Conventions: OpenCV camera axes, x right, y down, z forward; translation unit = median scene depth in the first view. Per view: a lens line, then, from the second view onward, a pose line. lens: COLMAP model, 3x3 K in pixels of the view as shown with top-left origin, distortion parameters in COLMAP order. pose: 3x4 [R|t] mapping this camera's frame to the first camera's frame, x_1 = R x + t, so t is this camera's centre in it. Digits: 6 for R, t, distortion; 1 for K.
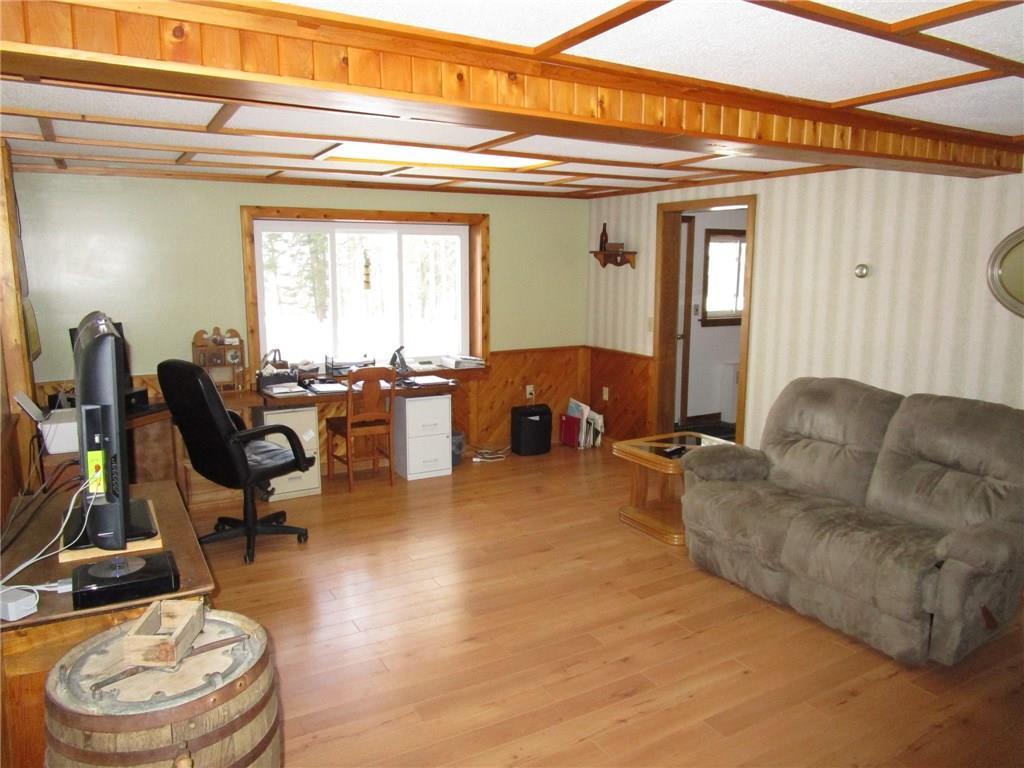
lens RADIAL K [[723.7, 0, 511.2], [0, 723.7, 377.9], [0, 0, 1]] dist [-0.034033, 0.008626]
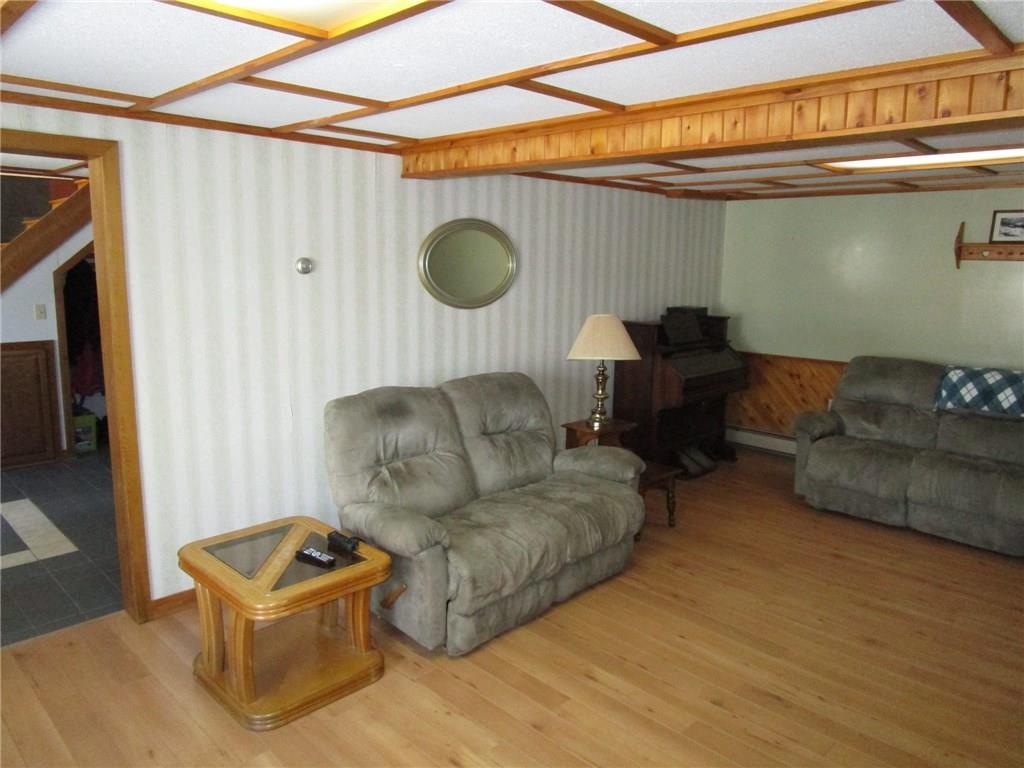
lens RADIAL K [[740.4, 0, 506.4], [0, 740.4, 378.7], [0, 0, 1]] dist [0.006204, 0.002703]
pose [[-0.268822, -0.169274, 0.948199, -0.476131], [0.133923, 0.968305, 0.210832, -0.193738], [-0.953834, 0.183662, -0.237632, 1.128571]]
